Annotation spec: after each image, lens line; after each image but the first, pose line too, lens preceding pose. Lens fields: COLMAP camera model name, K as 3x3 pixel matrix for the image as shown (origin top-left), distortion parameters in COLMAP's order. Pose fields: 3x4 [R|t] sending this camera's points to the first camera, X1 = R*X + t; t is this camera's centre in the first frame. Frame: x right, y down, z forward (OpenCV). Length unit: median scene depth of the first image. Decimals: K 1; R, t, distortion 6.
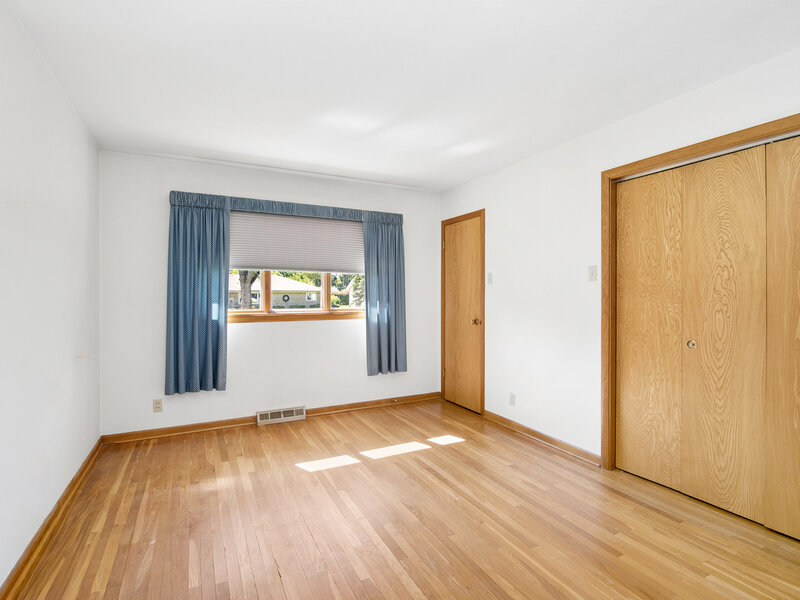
lens RADIAL K [[404.3, 0, 401.6], [0, 404.3, 297.6], [0, 0, 1]] dist [-0.005595, -0.007666]
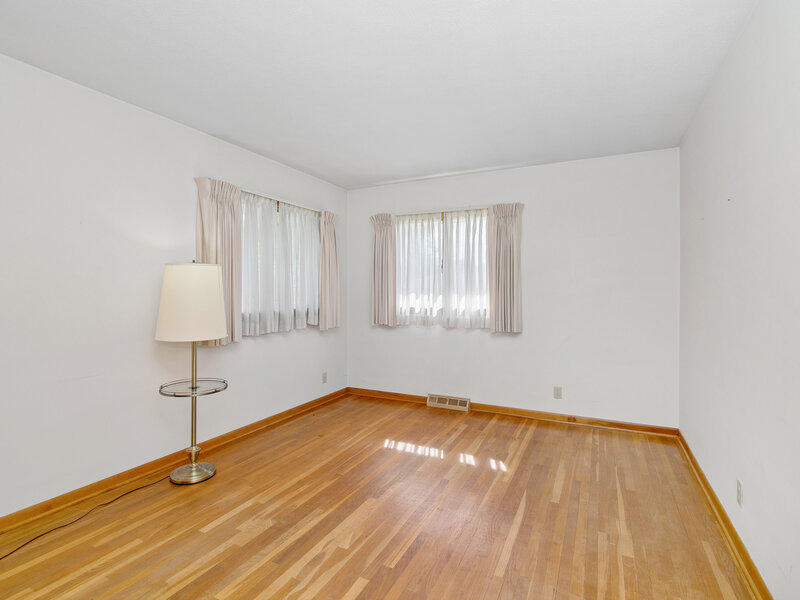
lens RADIAL K [[404.3, 0, 399.4], [0, 404.3, 295.8], [0, 0, 1]] dist [-0.005595, -0.007666]
pose [[0.590178, 0.011036, -0.807198, 0.501408], [-0.006671, 0.999939, 0.008794, -0.000958], [0.807246, 0.000195, 0.590215, 0.263586]]
